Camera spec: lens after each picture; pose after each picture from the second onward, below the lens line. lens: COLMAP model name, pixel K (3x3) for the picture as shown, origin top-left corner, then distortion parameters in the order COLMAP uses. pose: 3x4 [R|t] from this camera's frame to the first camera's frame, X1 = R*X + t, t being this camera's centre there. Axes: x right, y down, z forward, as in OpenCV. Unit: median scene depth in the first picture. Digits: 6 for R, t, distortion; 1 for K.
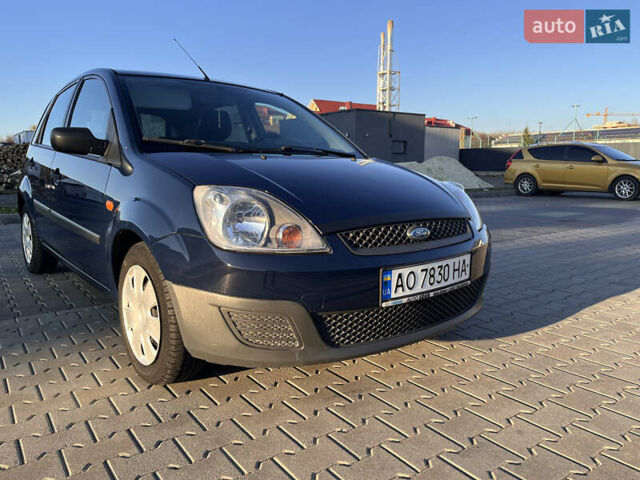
lens RADIAL K [[479.0, 0, 323.4], [0, 479.0, 241.2], [0, 0, 1]] dist [0.083404, -0.116752]
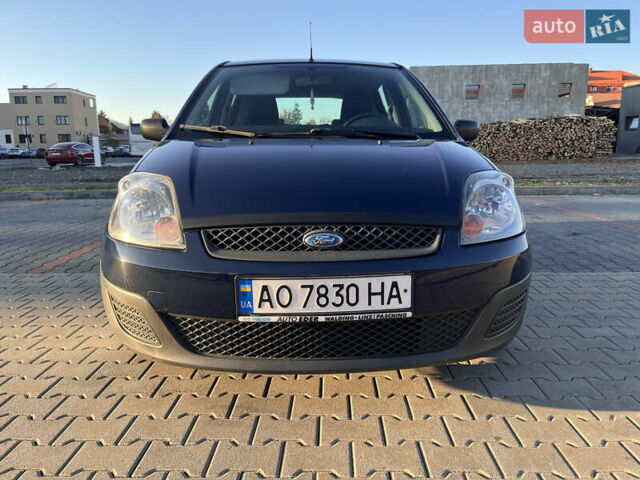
lens RADIAL K [[479.0, 0, 323.4], [0, 479.0, 241.2], [0, 0, 1]] dist [0.083404, -0.116752]
pose [[0.800373, 0.109228, -0.589468, 0.672315], [-0.083170, 0.993984, 0.071257, -0.070676], [0.593705, -0.008006, 0.804643, 0.373259]]
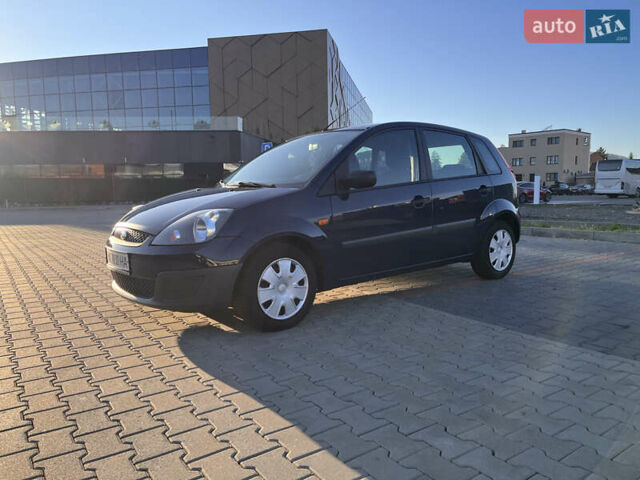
lens RADIAL K [[479.0, 0, 323.4], [0, 479.0, 241.2], [0, 0, 1]] dist [0.083404, -0.116752]
pose [[-0.020303, 0.105872, -0.994172, 1.972403], [-0.134968, 0.984985, 0.107650, -0.288728], [0.990642, 0.136367, -0.005709, 1.758283]]
